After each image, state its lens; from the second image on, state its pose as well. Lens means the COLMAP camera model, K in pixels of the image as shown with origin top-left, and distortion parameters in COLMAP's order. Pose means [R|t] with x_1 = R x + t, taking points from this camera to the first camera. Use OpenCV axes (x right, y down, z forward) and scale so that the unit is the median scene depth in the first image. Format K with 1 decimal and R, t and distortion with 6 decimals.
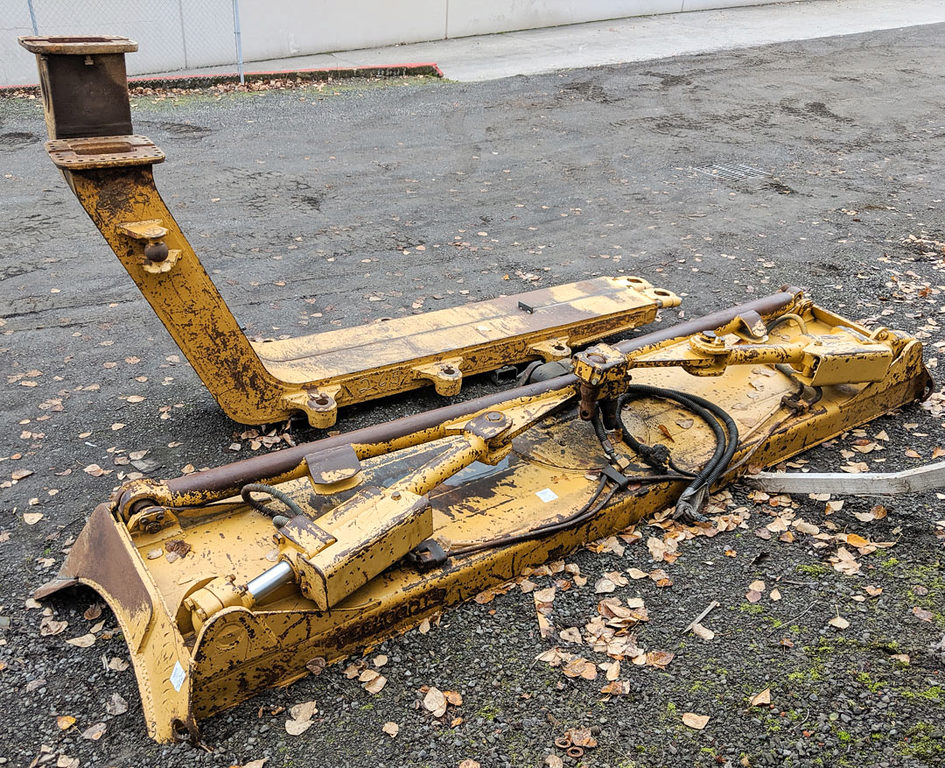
lens RADIAL K [[858.7, 0, 472.5], [0, 858.7, 384.0], [0, 0, 1]] dist [0.086575, -0.130977]
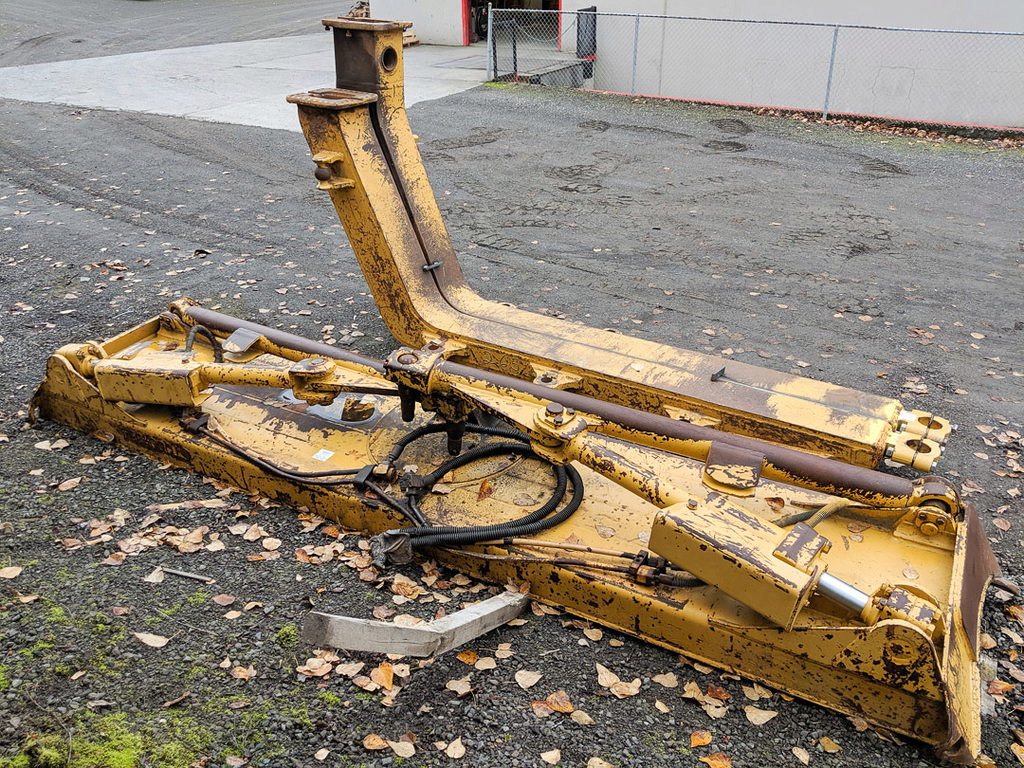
lens RADIAL K [[828.6, 0, 512.0], [0, 828.6, 384.0], [0, 0, 1]] dist [0.063335, -0.103392]
pose [[0.454669, 0.375703, -0.807541, 0.828686], [-0.412973, 0.892251, 0.182598, -0.191604], [0.789132, 0.250471, 0.560834, 0.512038]]
